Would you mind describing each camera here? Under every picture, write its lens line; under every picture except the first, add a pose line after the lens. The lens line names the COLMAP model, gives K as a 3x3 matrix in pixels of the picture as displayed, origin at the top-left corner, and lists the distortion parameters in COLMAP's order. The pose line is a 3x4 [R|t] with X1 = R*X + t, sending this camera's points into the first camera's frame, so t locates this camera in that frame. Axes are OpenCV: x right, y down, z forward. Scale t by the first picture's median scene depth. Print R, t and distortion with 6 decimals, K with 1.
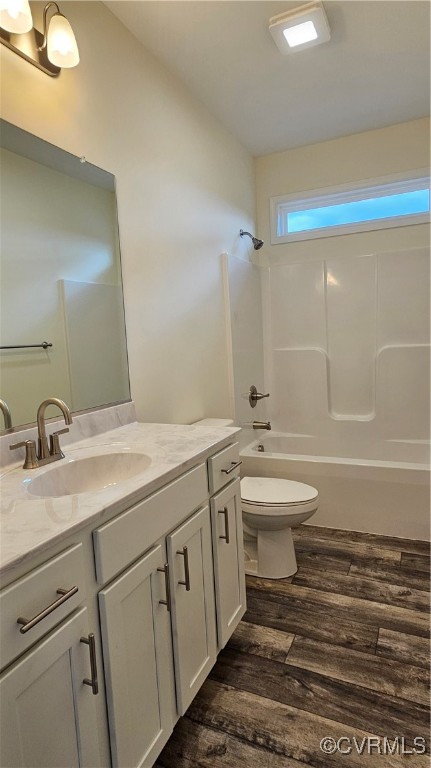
lens RADIAL K [[431.4, 0, 215.5], [0, 431.4, 384.0], [0, 0, 1]] dist [0.001021, 0.000017]
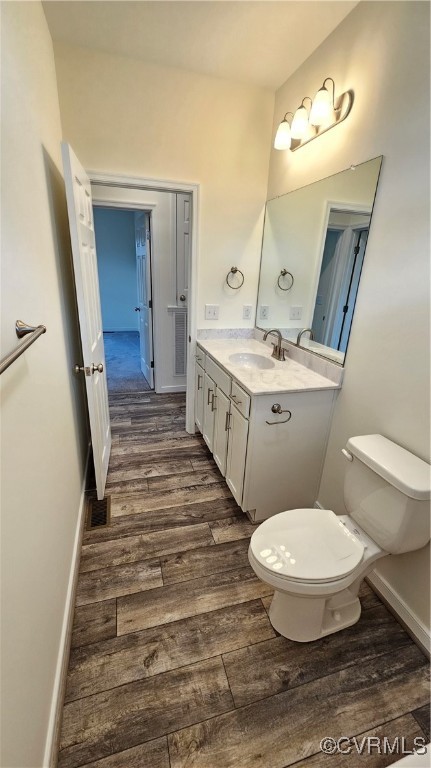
lens RADIAL K [[315.1, 0, 215.5], [0, 315.1, 384.0], [0, 0, 1]] dist [-0.000561, -0.000123]
pose [[-0.745821, 0.251554, -0.616823, 0.660048], [-0.073550, 0.889200, 0.451567, -0.305127], [0.662073, 0.382156, -0.644683, 1.429404]]
